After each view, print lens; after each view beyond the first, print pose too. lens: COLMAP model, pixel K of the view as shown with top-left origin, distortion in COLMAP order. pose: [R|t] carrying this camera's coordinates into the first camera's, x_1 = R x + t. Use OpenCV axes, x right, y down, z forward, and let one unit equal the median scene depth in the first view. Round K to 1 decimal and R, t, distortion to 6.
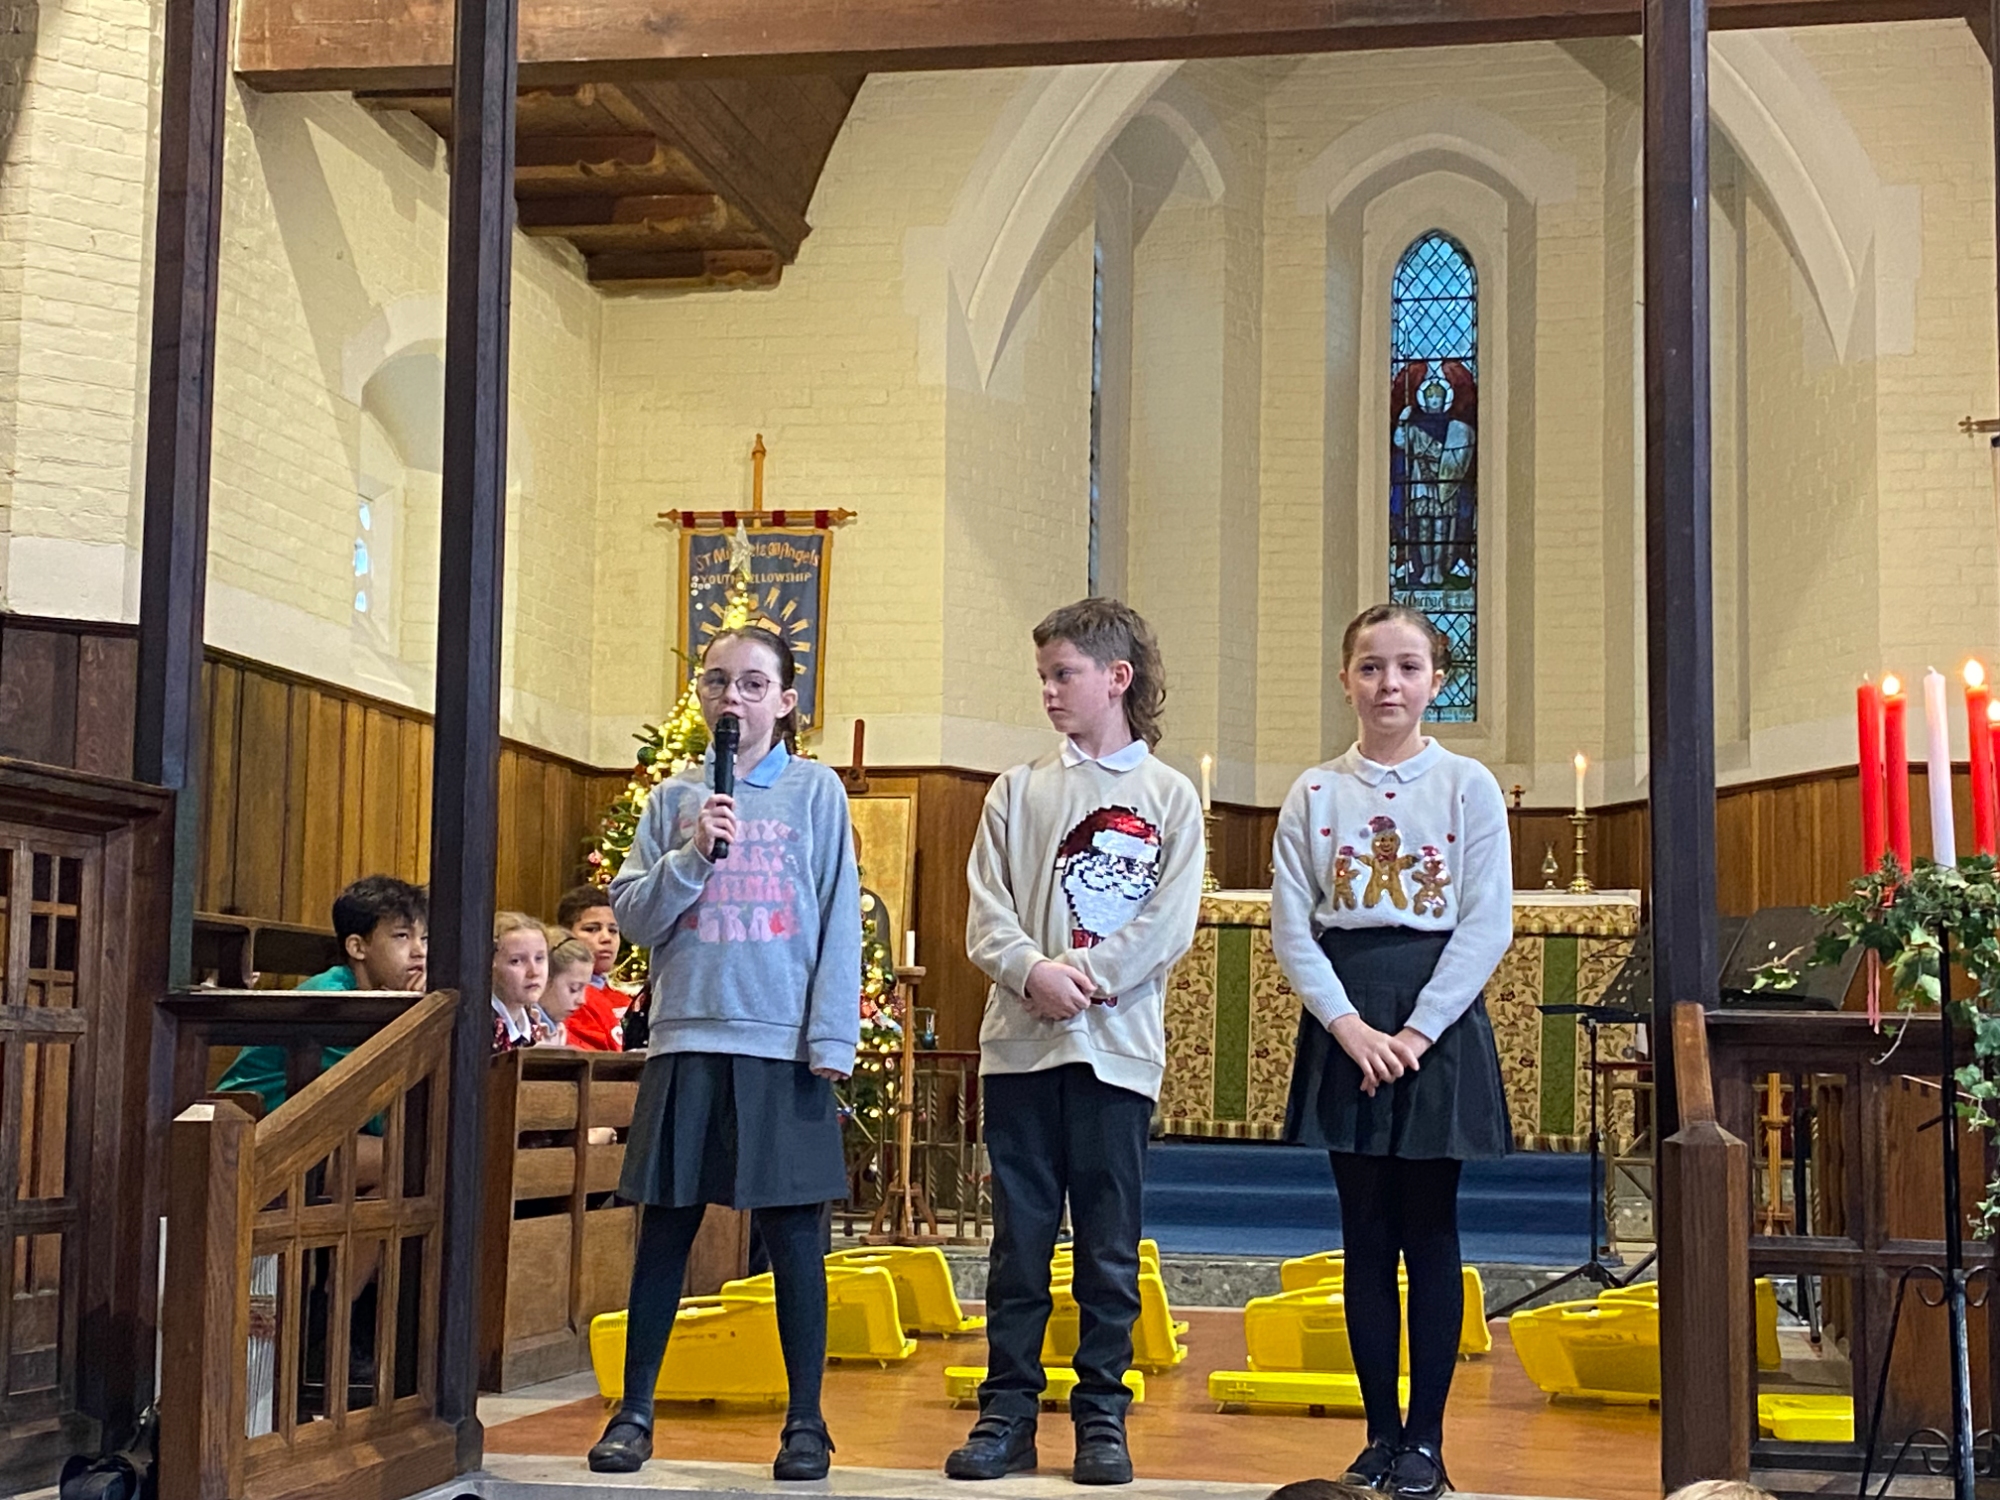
lens RADIAL K [[3156.3, 0, 1027.3], [0, 3156.3, 741.4], [0, 0, 1]] dist [0.219928, -0.731617]
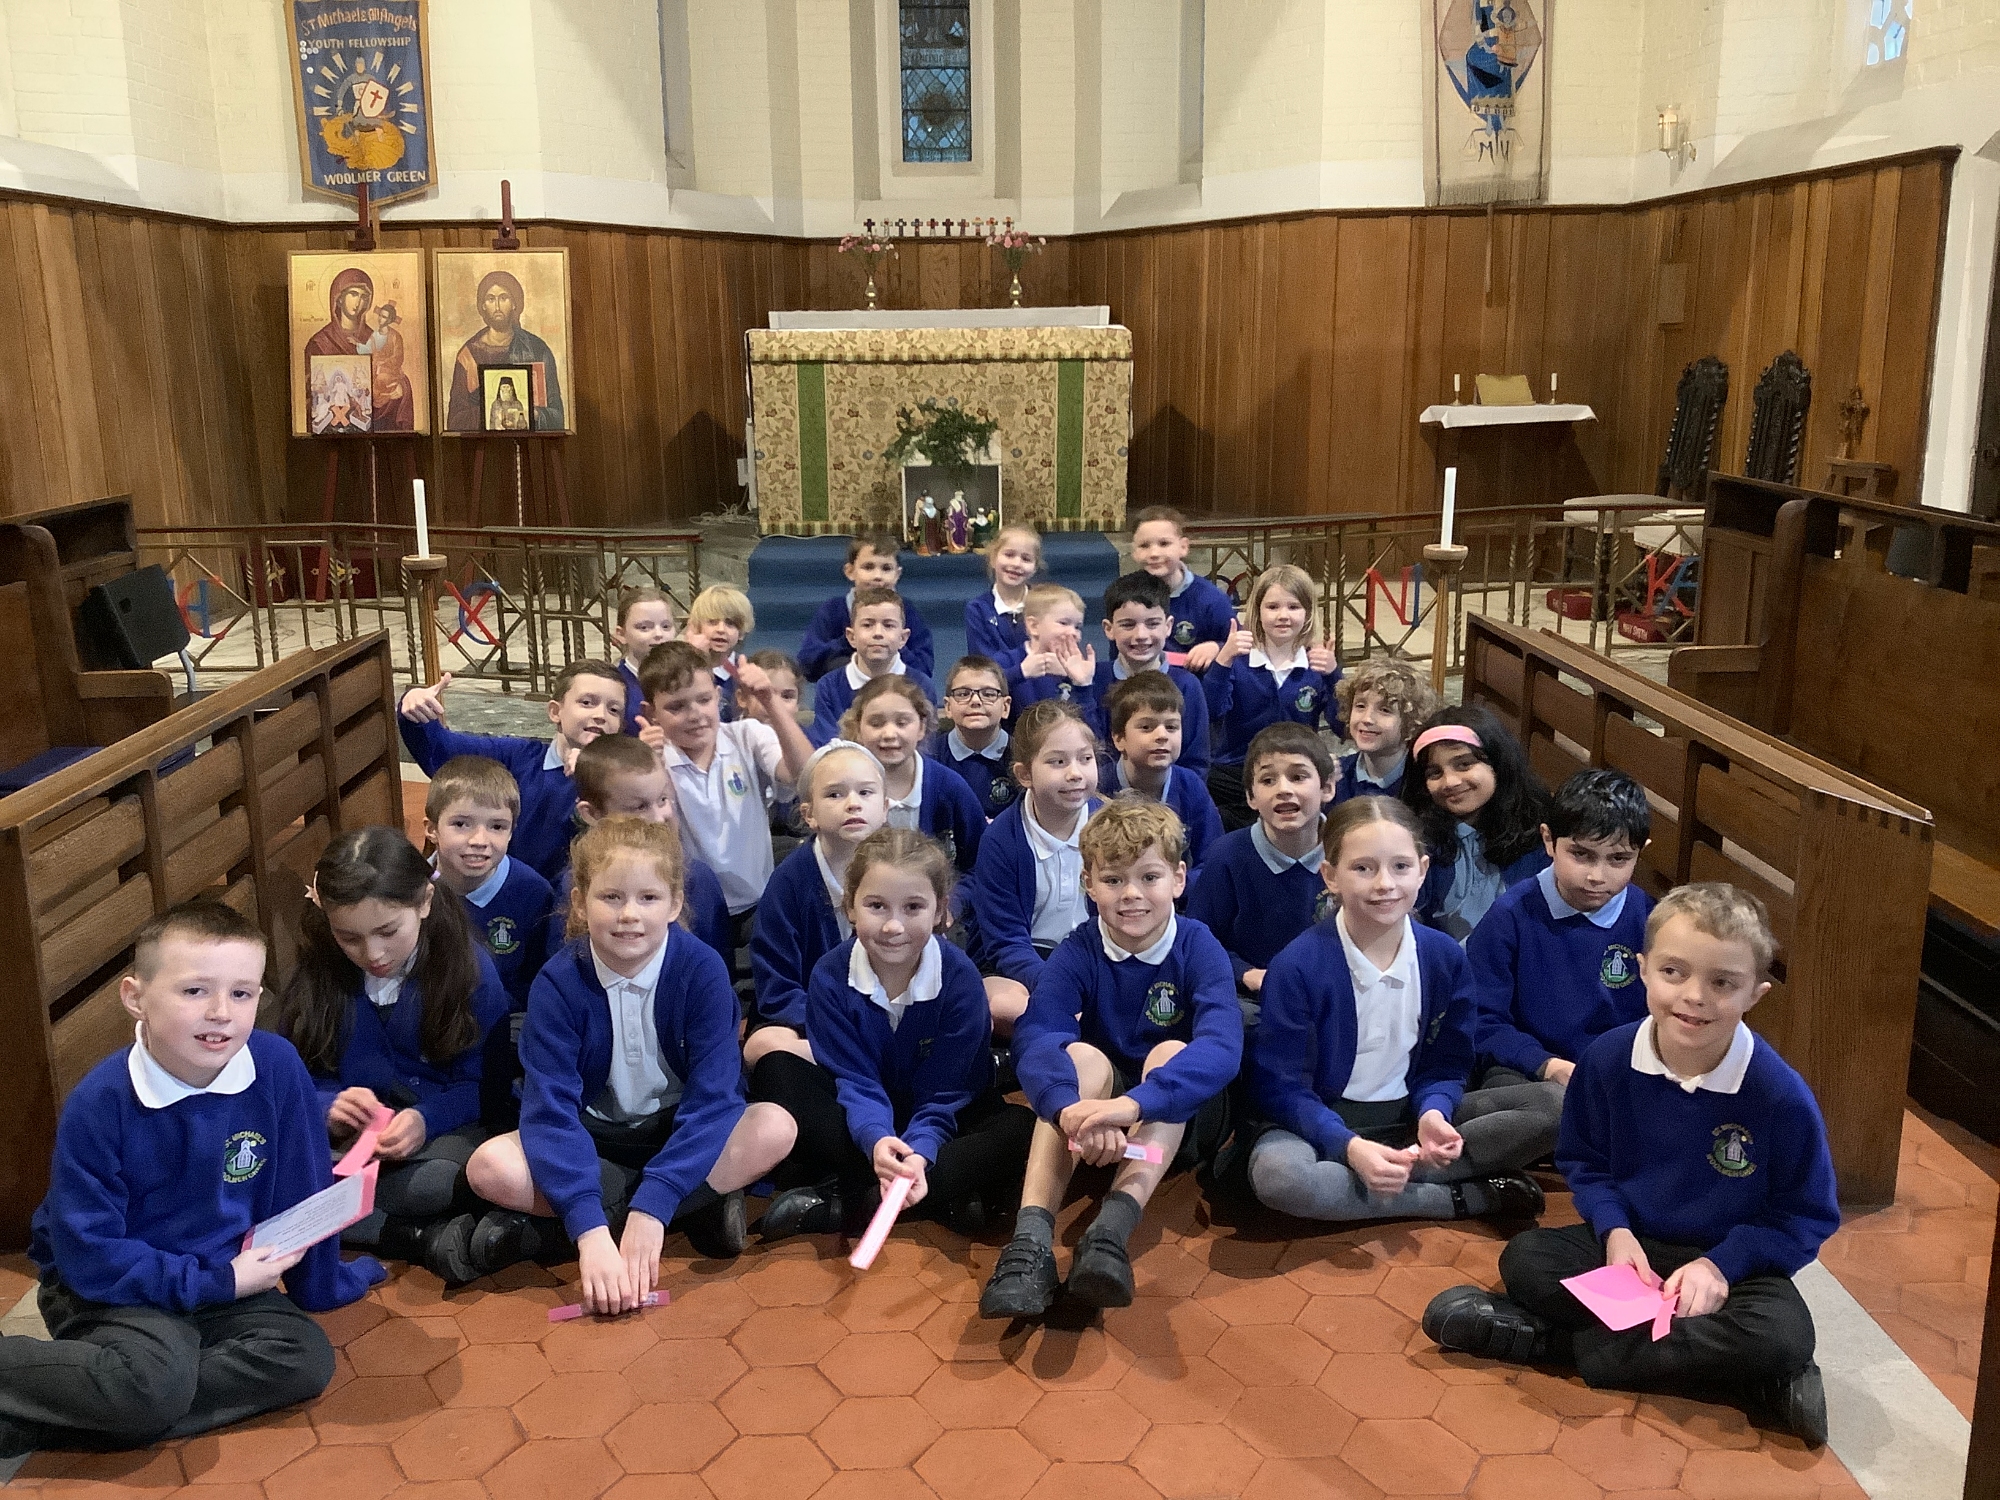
lens RADIAL K [[1804.3, 0, 991.2], [0, 1804.3, 756.9], [0, 0, 1]] dist [0.147541, -0.309631]
pose [[0.978682, -0.073282, 0.191863, -0.010726], [0.005691, 0.943495, 0.331339, -0.027698], [-0.205303, -0.323183, 0.923798, 0.282478]]
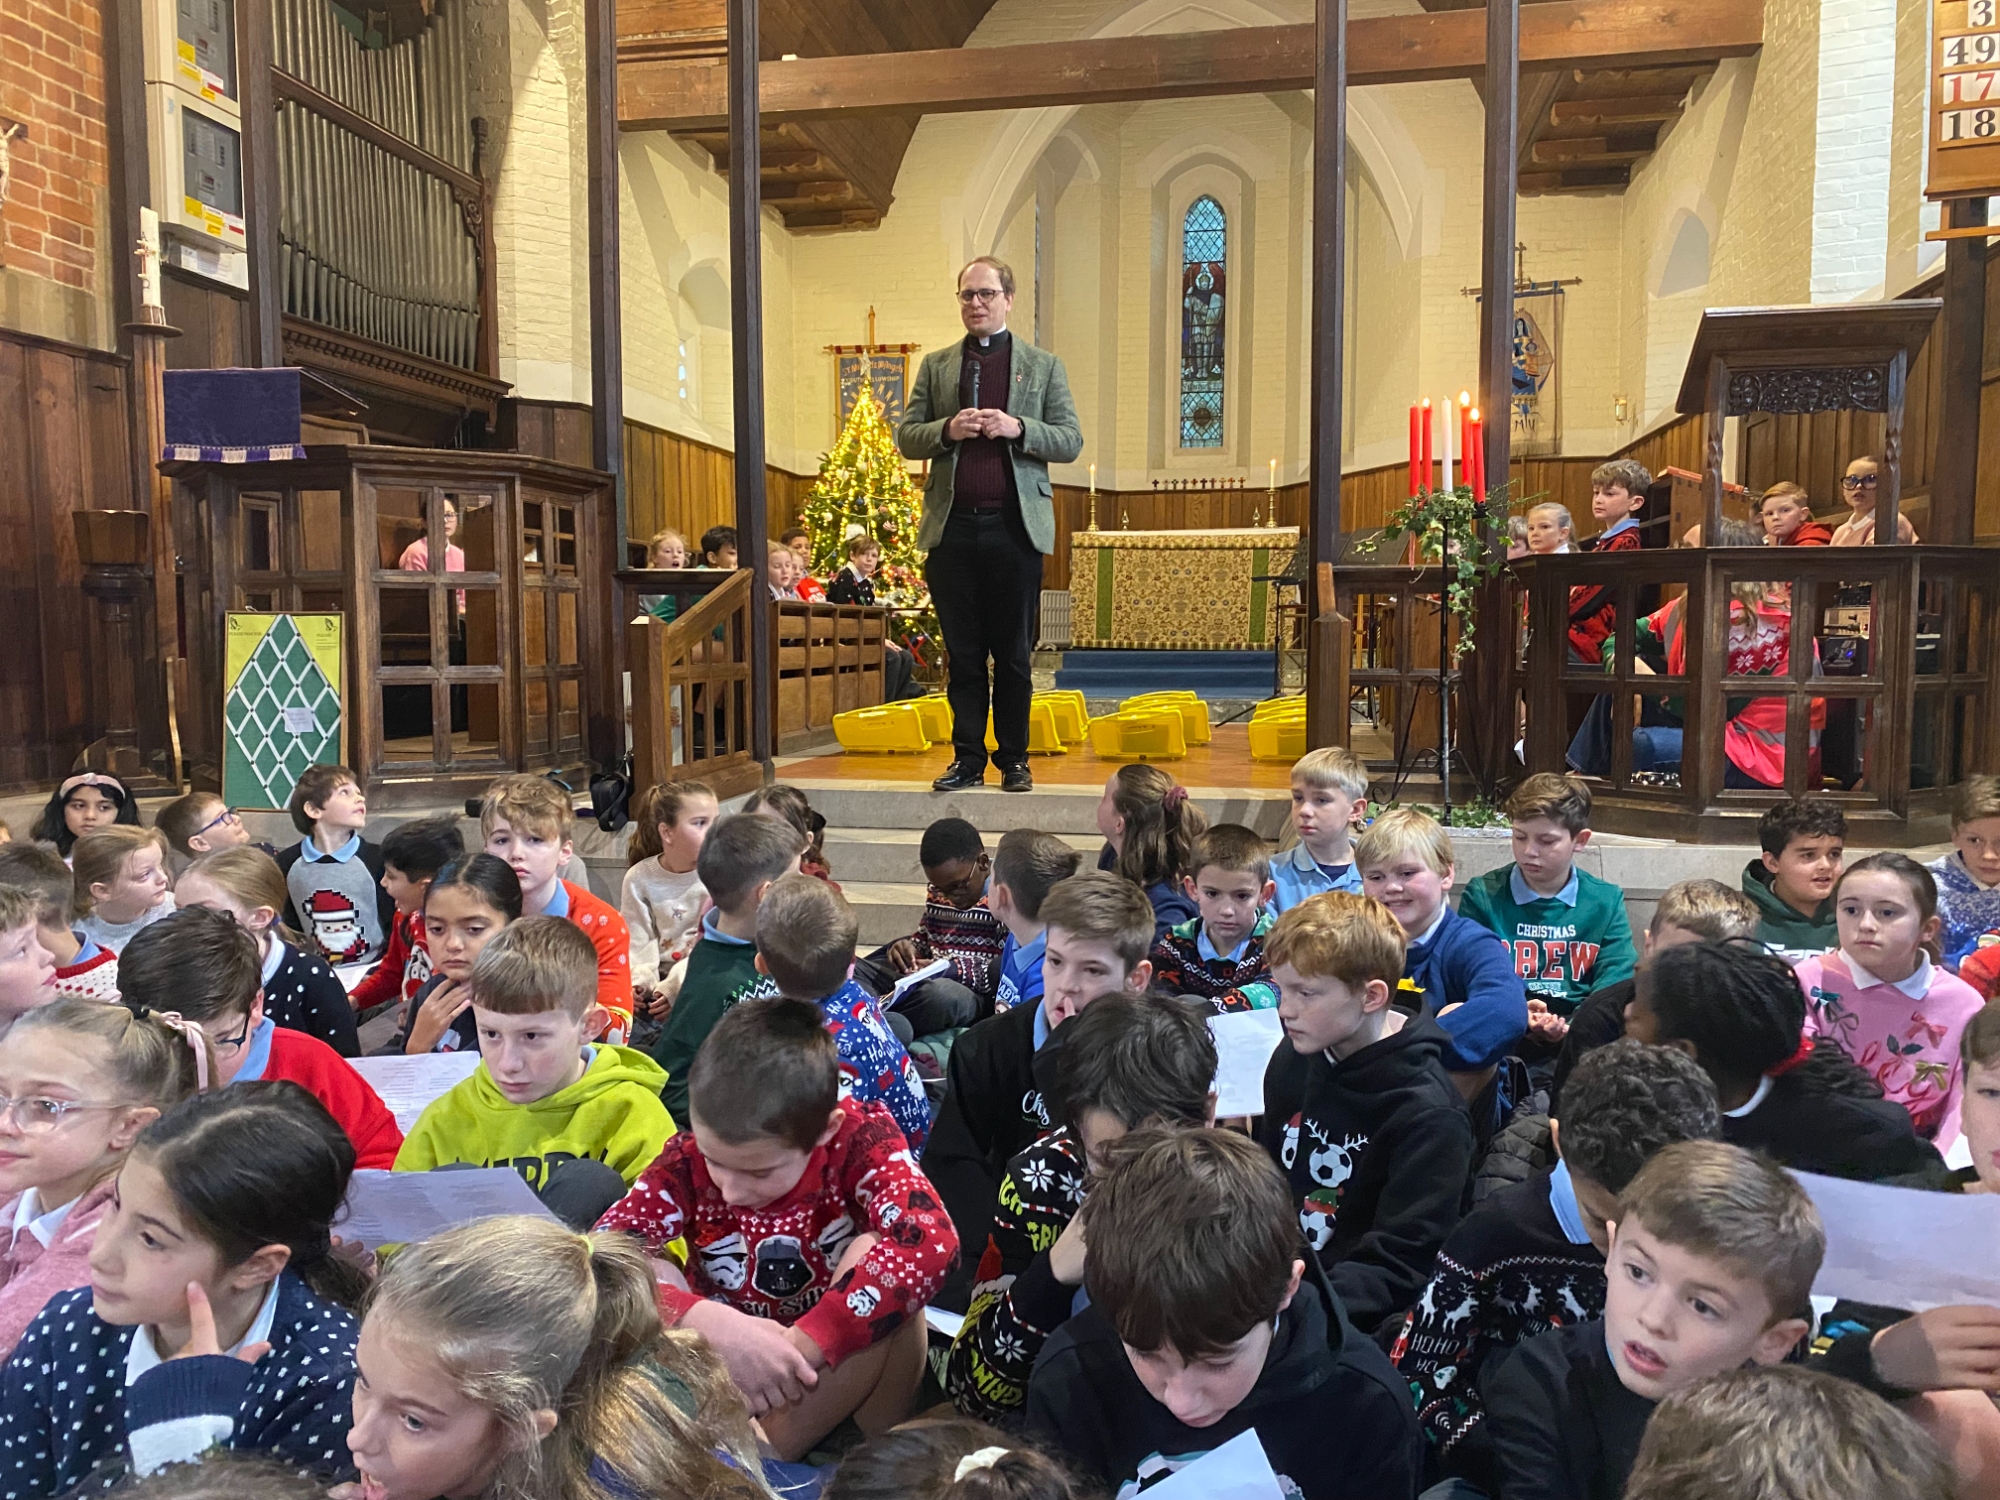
lens RADIAL K [[1507.3, 0, 992.7], [0, 1507.3, 759.2], [0, 0, 1]] dist [0.095604, -0.159964]
pose [[0.999872, -0.014073, -0.007640, -0.003938], [0.015265, 0.981812, 0.189243, 0.005368], [0.004838, -0.189335, 0.981901, -0.011319]]
